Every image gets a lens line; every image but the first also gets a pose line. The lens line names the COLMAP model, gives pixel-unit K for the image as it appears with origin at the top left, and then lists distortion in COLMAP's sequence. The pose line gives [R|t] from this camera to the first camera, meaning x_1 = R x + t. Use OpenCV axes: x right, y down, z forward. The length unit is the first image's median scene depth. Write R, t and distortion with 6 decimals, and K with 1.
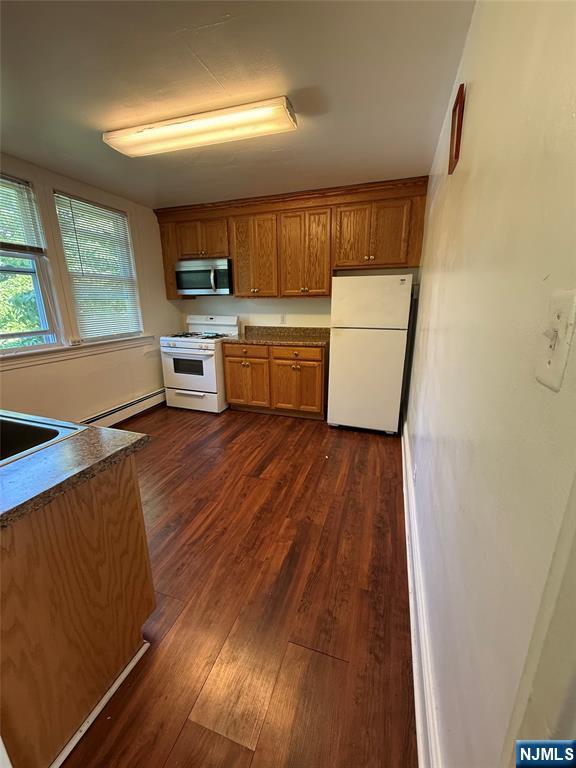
lens RADIAL K [[307.0, 0, 289.5], [0, 307.0, 382.4], [0, 0, 1]] dist [-0.000721, -0.000044]
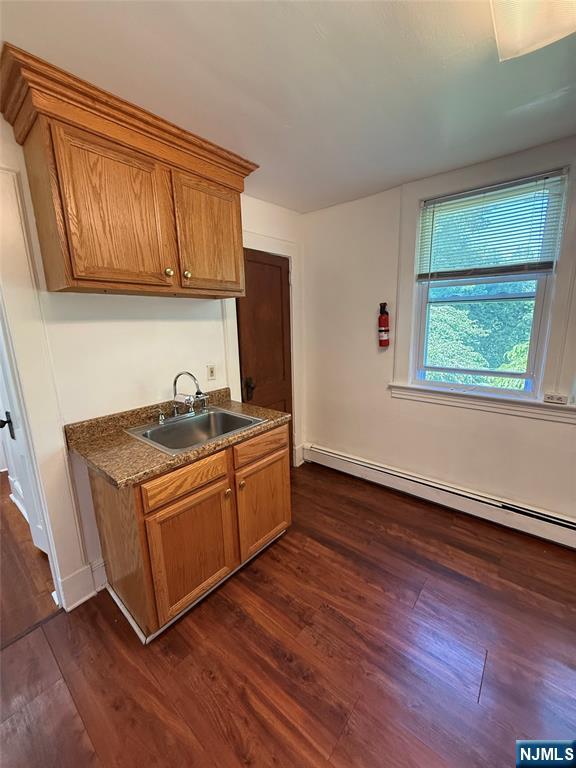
lens RADIAL K [[307.0, 0, 289.5], [0, 307.0, 382.4], [0, 0, 1]] dist [-0.000721, -0.000044]
pose [[-0.365430, 0.199385, -0.909234, 0.133040], [-0.221486, 0.930111, 0.292981, -0.347220], [0.904104, 0.308446, -0.295730, 1.027367]]
